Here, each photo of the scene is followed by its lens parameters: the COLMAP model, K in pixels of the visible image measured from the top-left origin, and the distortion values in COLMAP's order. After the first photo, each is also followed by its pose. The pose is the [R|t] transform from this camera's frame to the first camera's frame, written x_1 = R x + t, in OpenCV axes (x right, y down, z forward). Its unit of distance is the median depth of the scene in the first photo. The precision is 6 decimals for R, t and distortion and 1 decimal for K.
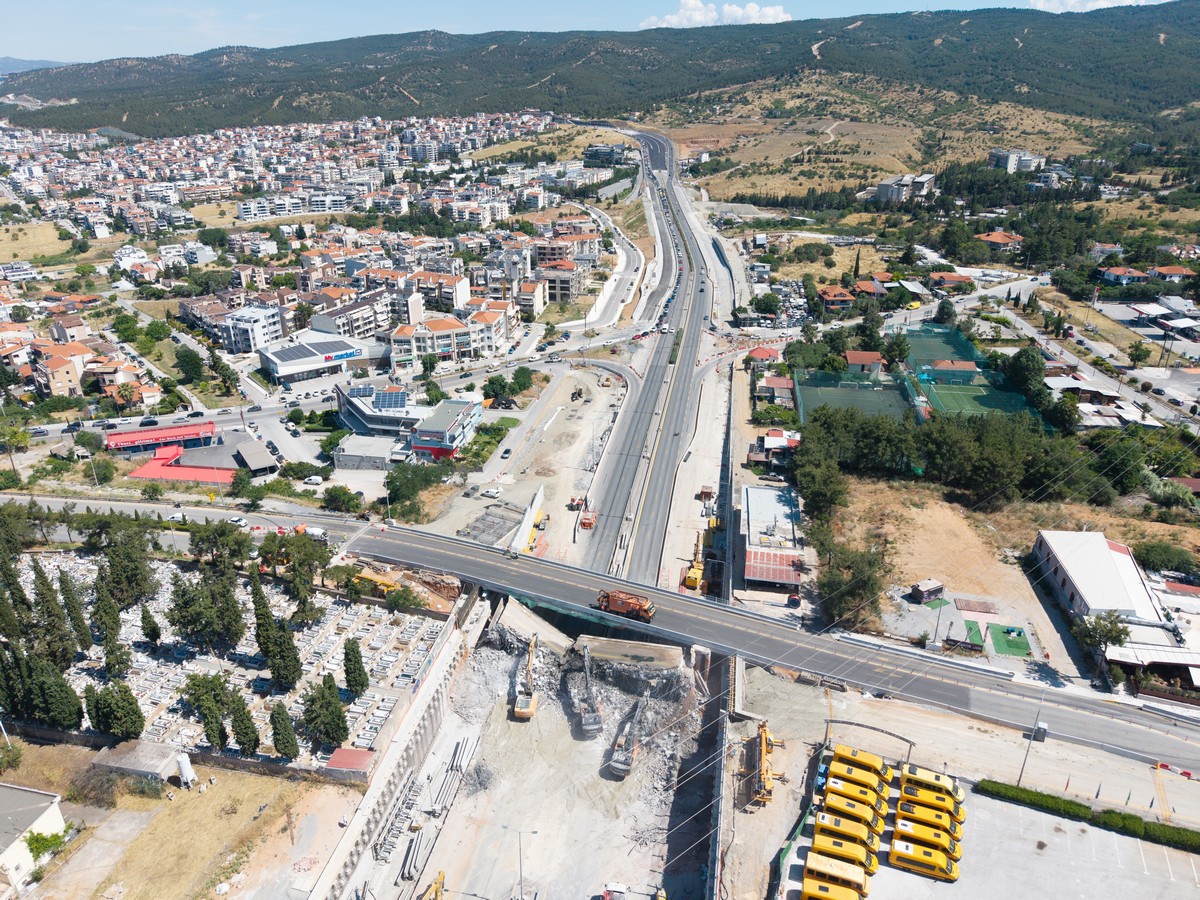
lens RADIAL K [[826.1, 0, 596.3], [0, 826.1, 428.3], [0, 0, 1]] dist [0.028492, -0.035379]
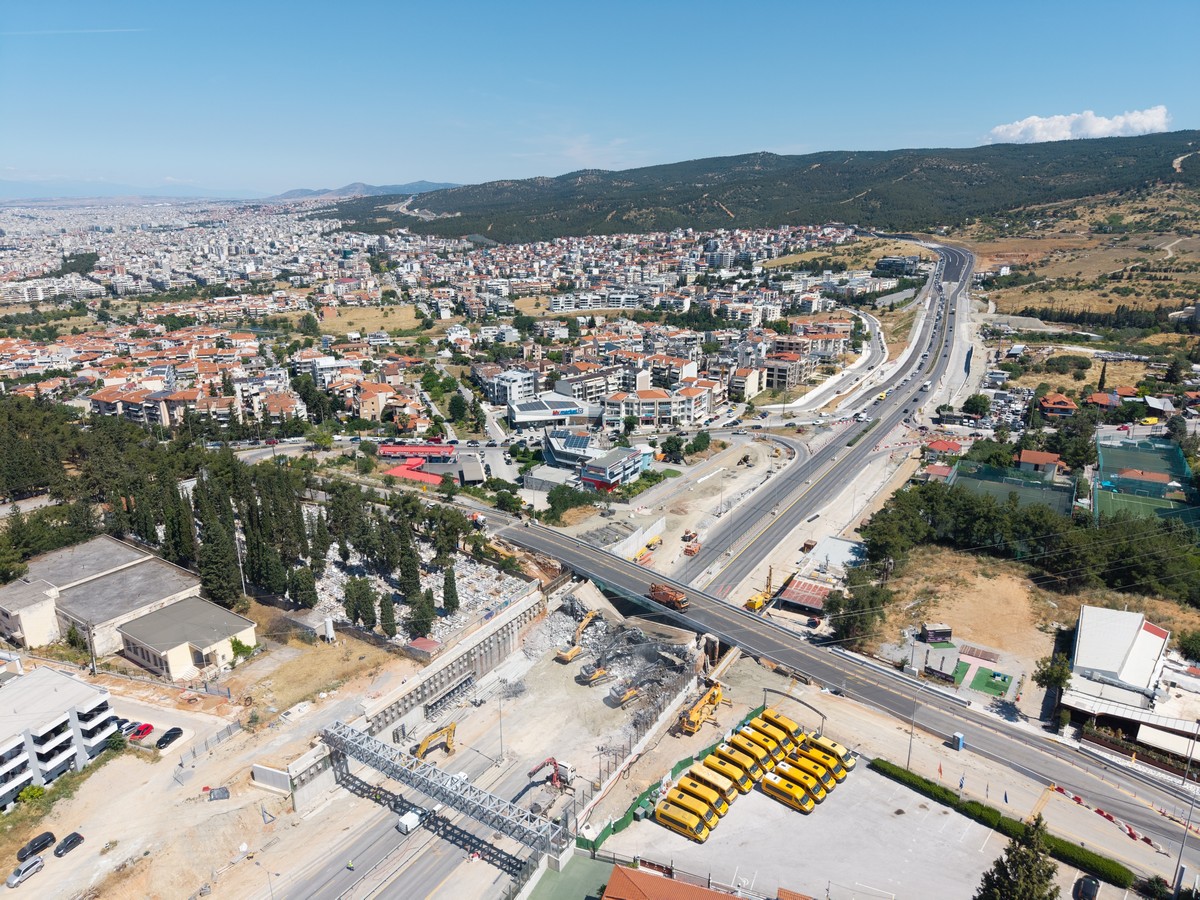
lens RADIAL K [[823.0, 0, 600.0], [0, 823.0, 450.0], [0, 0, 1]] dist [0.032960, -0.038293]
pose [[0.928006, 0.106197, -0.357109, 0.124151], [-0.141731, 0.987077, -0.074773, 0.036208], [0.344554, 0.120003, 0.931065, -0.070215]]
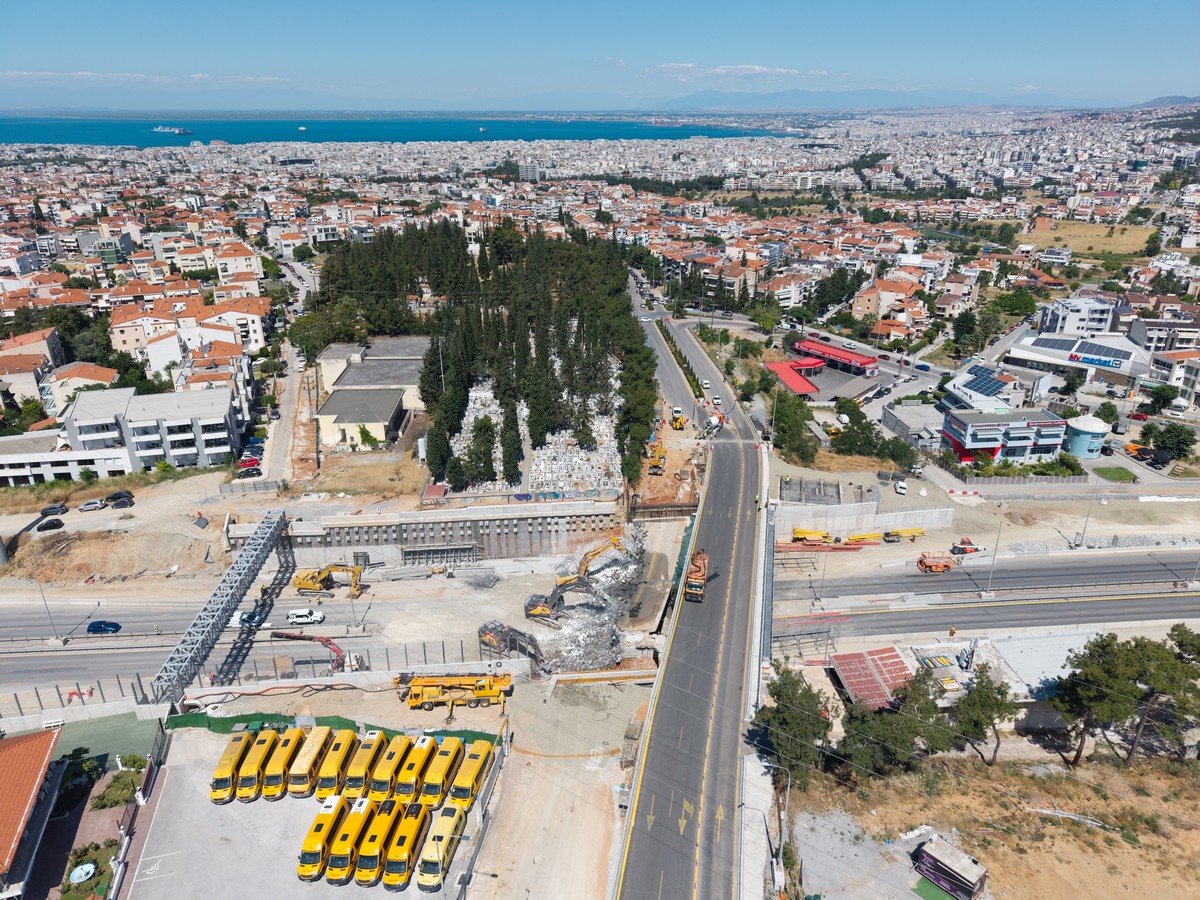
lens RADIAL K [[823.0, 0, 600.0], [0, 823.0, 450.0], [0, 0, 1]] dist [0.032960, -0.038293]
pose [[0.252564, 0.368874, -0.894507, 0.244124], [-0.382076, 0.887371, 0.258052, -0.024005], [0.888949, 0.276595, 0.365056, 0.202906]]
